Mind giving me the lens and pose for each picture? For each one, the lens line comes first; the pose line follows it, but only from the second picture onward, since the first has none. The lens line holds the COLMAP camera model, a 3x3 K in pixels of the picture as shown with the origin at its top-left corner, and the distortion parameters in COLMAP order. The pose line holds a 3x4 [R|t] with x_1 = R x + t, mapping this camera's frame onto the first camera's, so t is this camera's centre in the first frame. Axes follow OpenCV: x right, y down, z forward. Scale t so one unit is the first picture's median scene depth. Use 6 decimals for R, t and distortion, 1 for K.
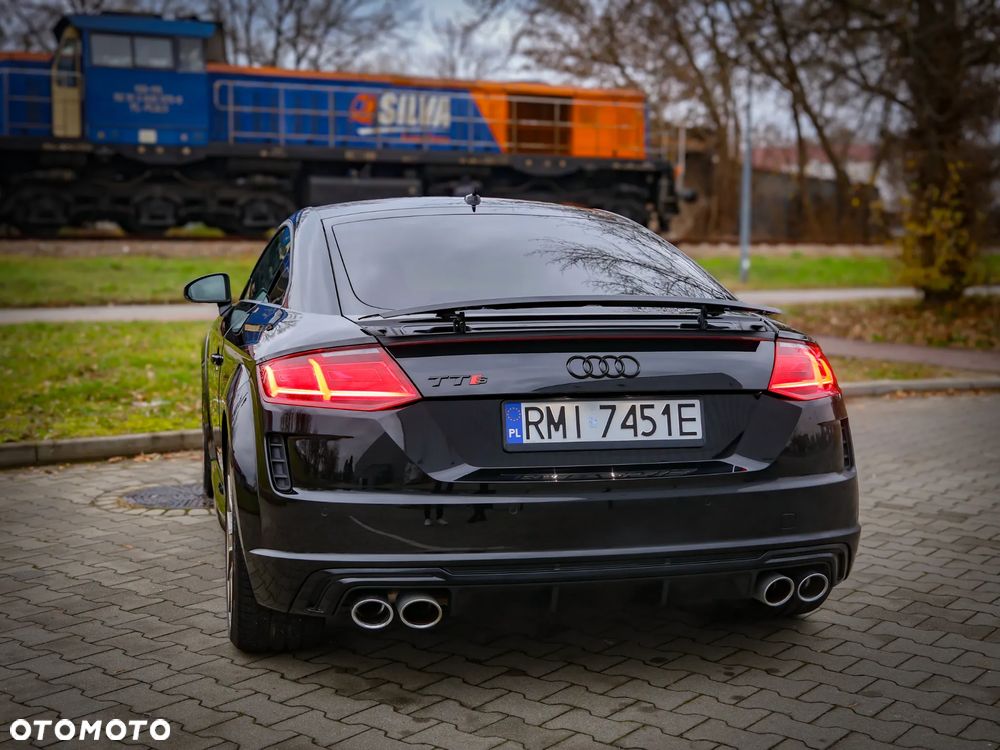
lens RADIAL K [[1332.4, 0, 453.9], [0, 1332.4, 387.8], [0, 0, 1]] dist [-0.033712, -0.001152]
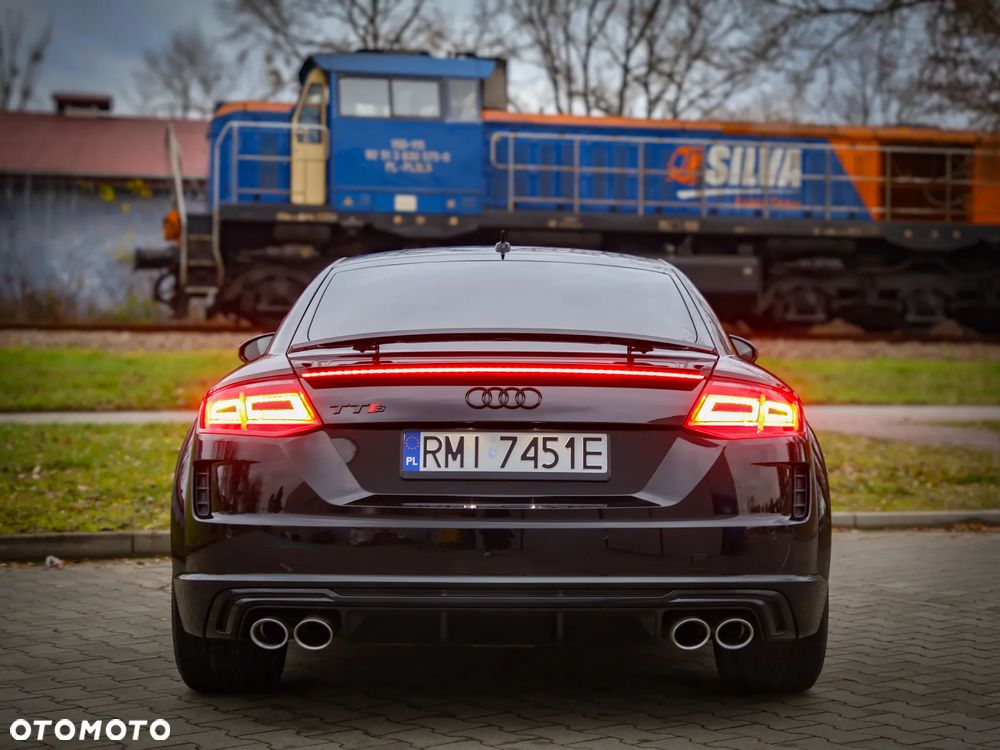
lens RADIAL K [[1842.9, 0, 510.4], [0, 1842.9, 375.6], [0, 0, 1]] dist [-0.011524, 0.122301]
pose [[0.979263, 0.007246, -0.202462, 0.225975], [-0.026456, 0.995376, -0.092337, 0.054371], [0.200857, 0.095778, 0.974927, -0.205515]]
